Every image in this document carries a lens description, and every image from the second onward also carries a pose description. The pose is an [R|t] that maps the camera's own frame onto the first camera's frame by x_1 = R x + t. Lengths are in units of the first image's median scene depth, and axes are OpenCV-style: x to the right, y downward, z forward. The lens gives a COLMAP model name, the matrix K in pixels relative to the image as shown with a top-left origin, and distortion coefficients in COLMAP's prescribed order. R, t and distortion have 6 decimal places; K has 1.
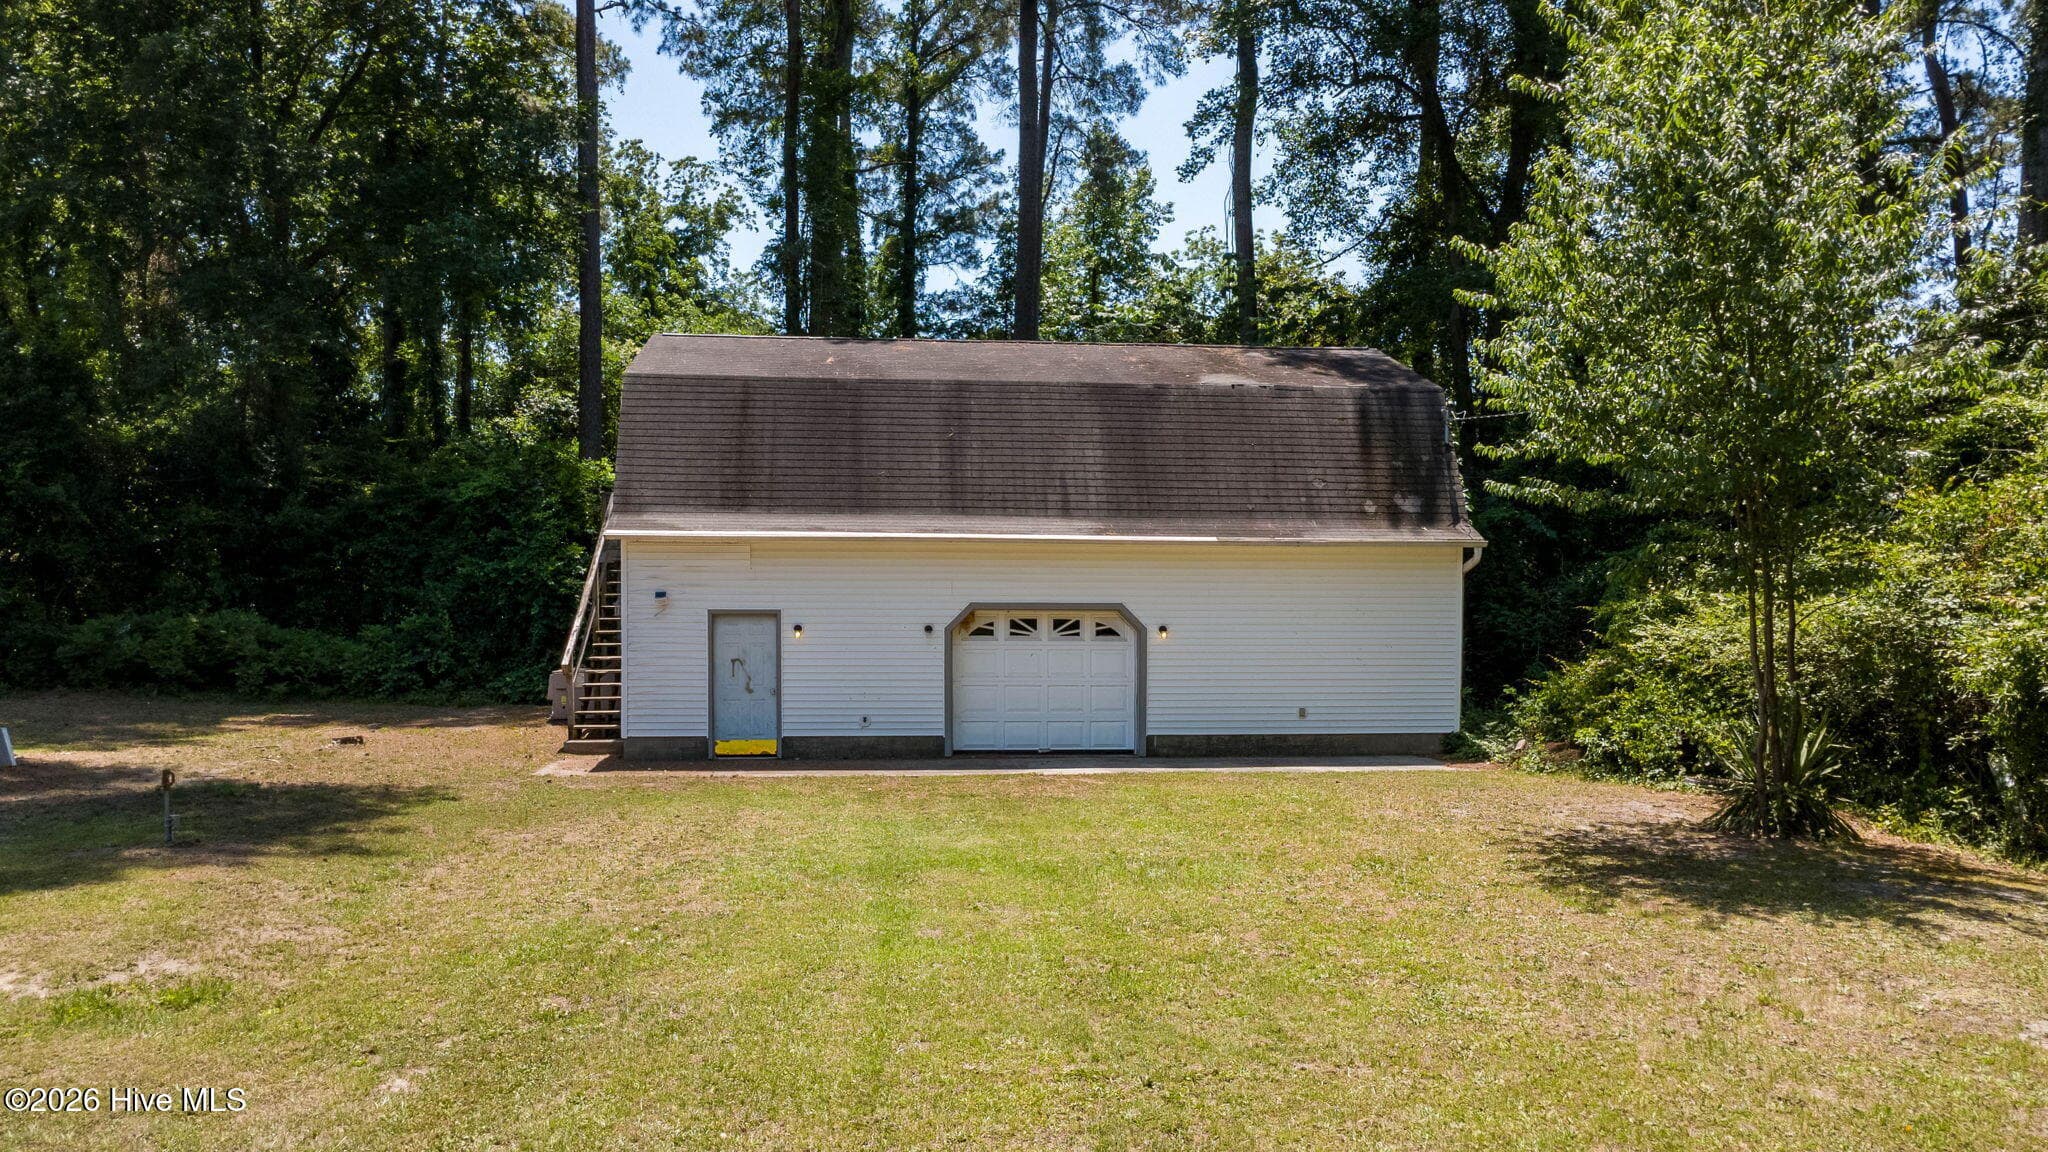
lens RADIAL K [[1455.1, 0, 1024.0], [0, 1455.1, 576.0], [0, 0, 1]] dist [0.033363, 0.001931]
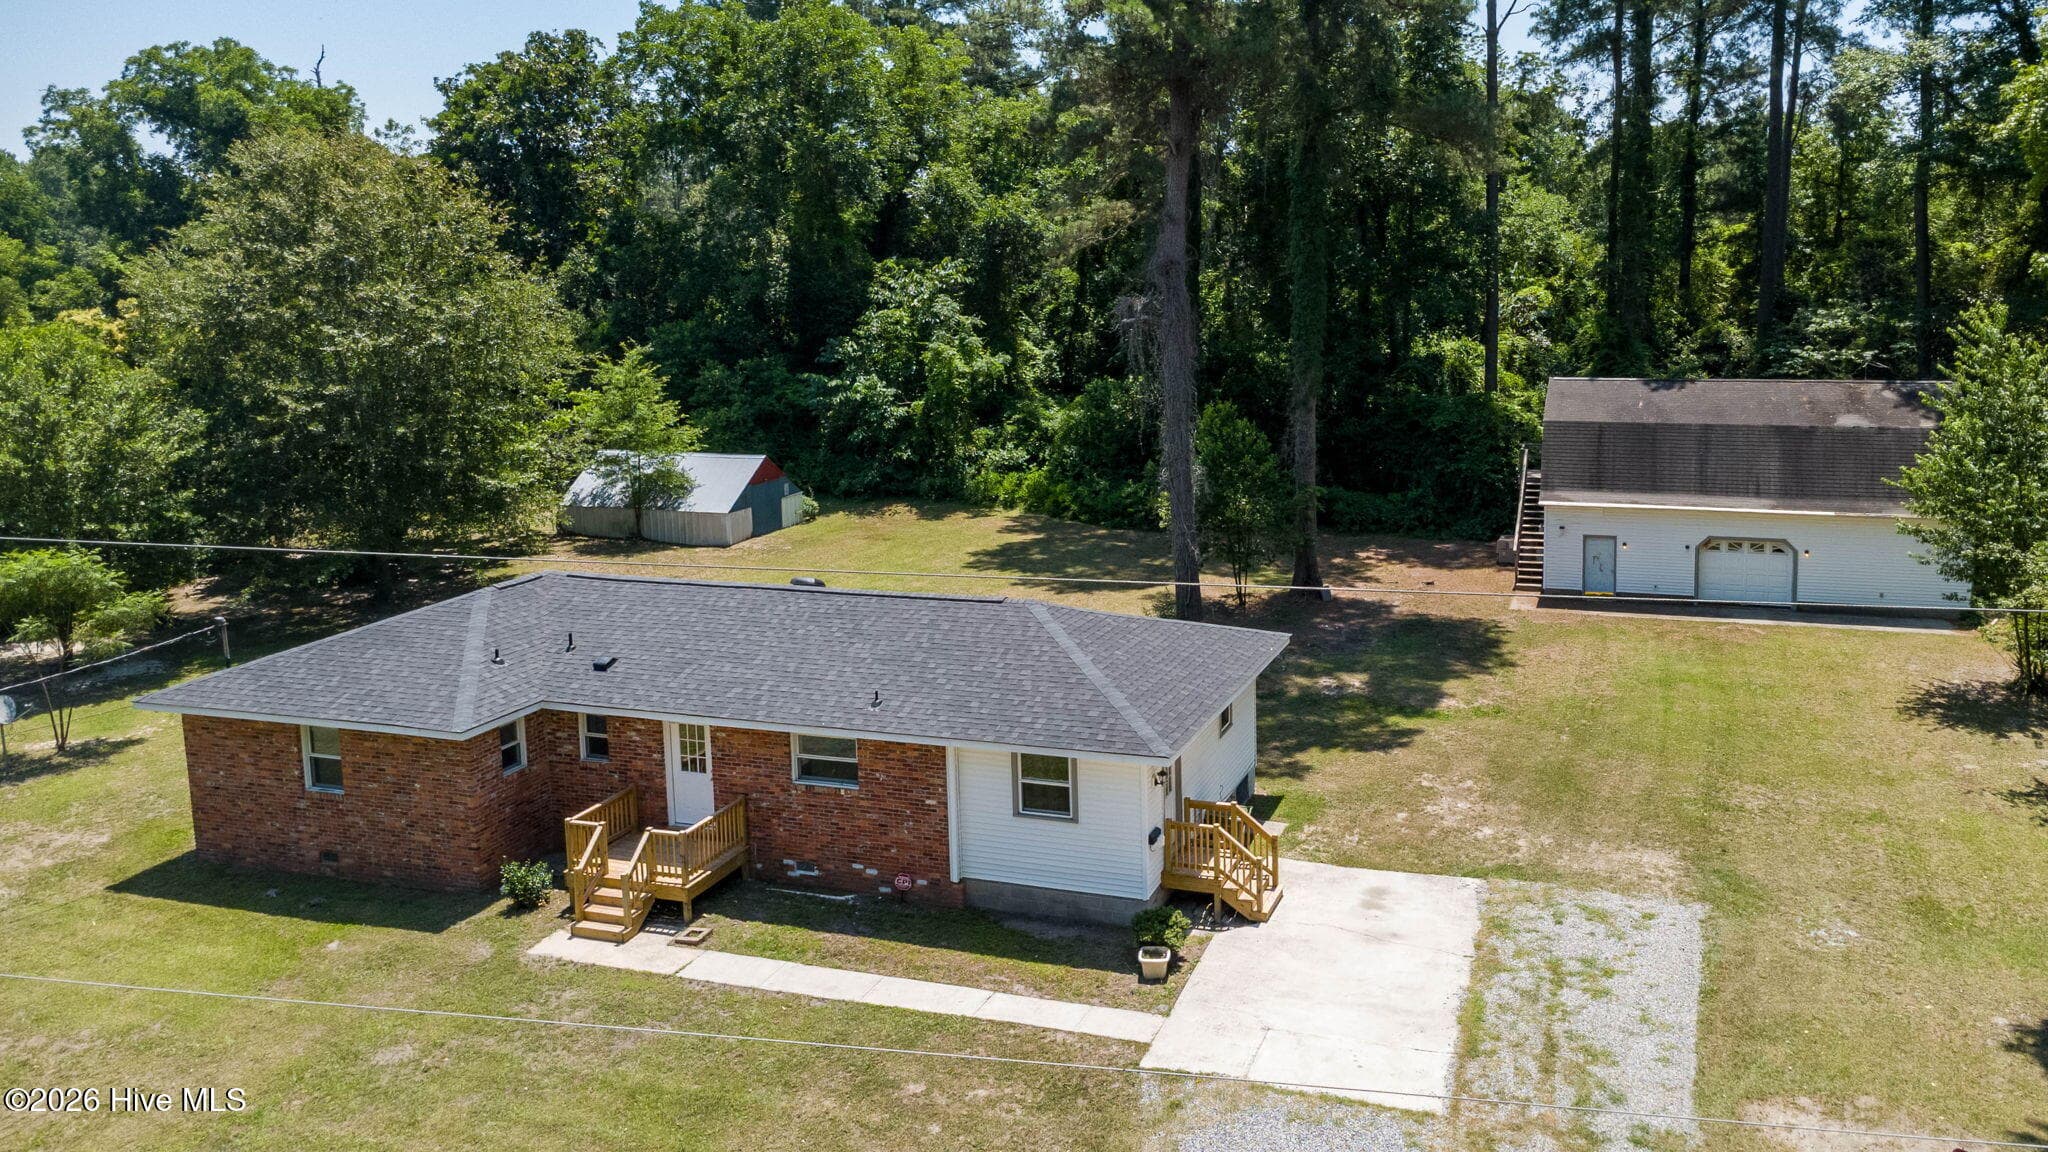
lens RADIAL K [[1546.1, 0, 1194.6], [0, 1546.1, 445.4], [0, 0, 1]] dist [0.025131, 0.003277]
pose [[0.926480, 0.035932, -0.374625, 0.110218], [0.021761, 0.988652, 0.148641, -0.458182], [0.375715, -0.145865, 0.915184, -1.315633]]
